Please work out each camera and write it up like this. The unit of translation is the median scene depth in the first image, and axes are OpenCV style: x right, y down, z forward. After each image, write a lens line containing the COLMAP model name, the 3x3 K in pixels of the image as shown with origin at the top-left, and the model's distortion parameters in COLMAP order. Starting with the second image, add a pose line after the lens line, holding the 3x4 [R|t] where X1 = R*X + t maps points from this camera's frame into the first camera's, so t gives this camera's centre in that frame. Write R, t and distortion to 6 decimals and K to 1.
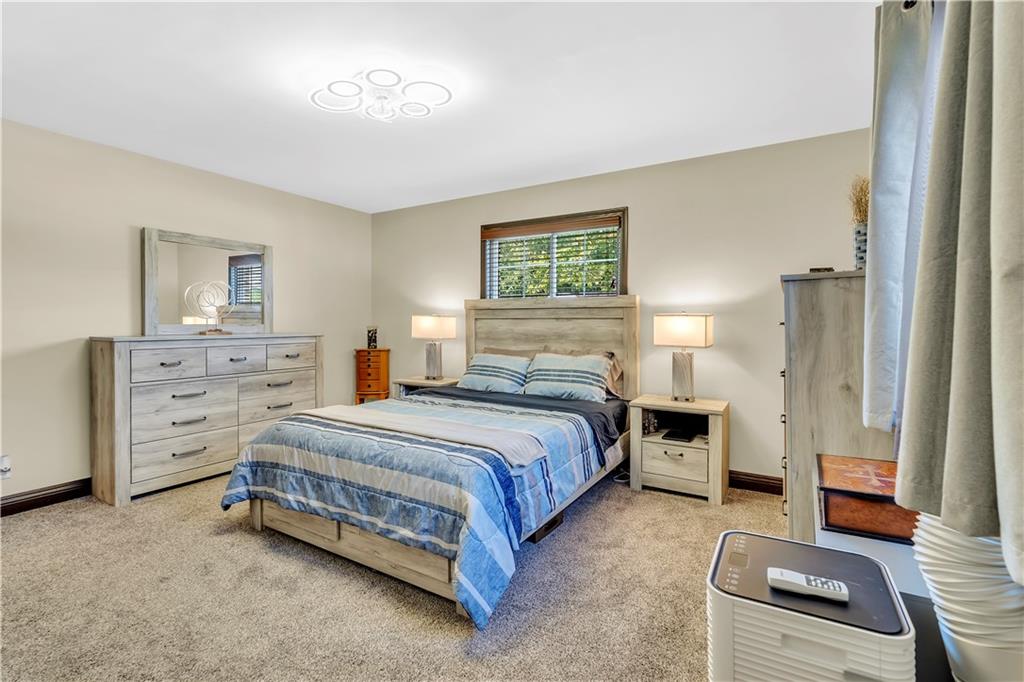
lens RADIAL K [[452.0, 0, 514.5], [0, 452.0, 340.6], [0, 0, 1]] dist [0.000066, -0.000425]
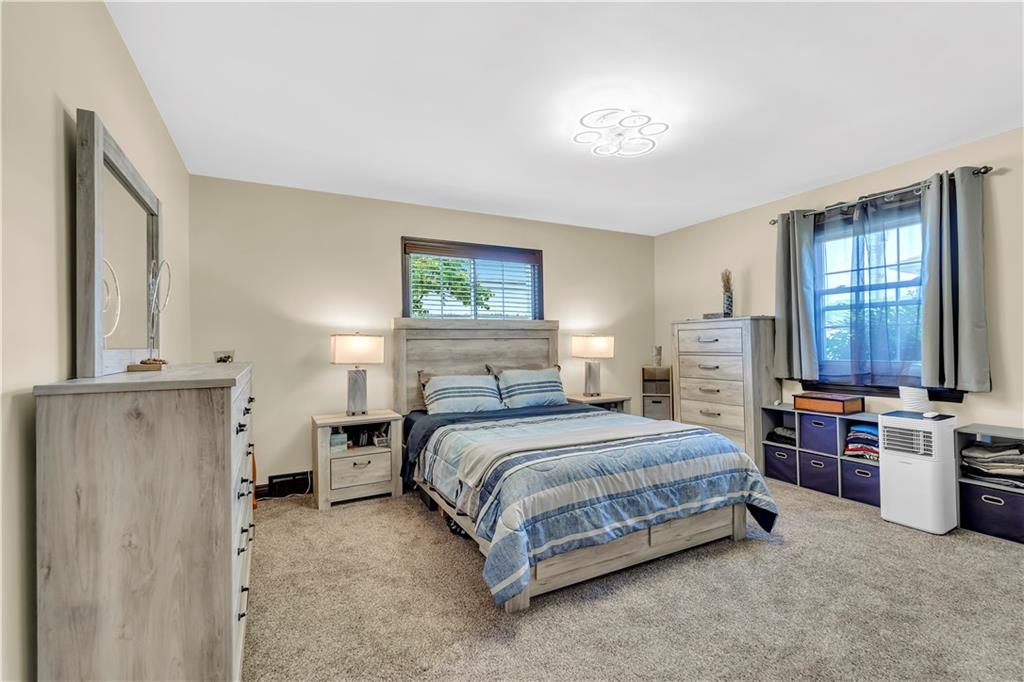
lens RADIAL K [[452.0, 0, 514.5], [0, 452.0, 340.6], [0, 0, 1]] dist [0.000066, -0.000425]
pose [[0.522346, -0.003818, 0.852725, -1.252793], [0.044785, 0.998733, -0.022962, -0.026142], [-0.851557, 0.050184, 0.521855, 0.592166]]
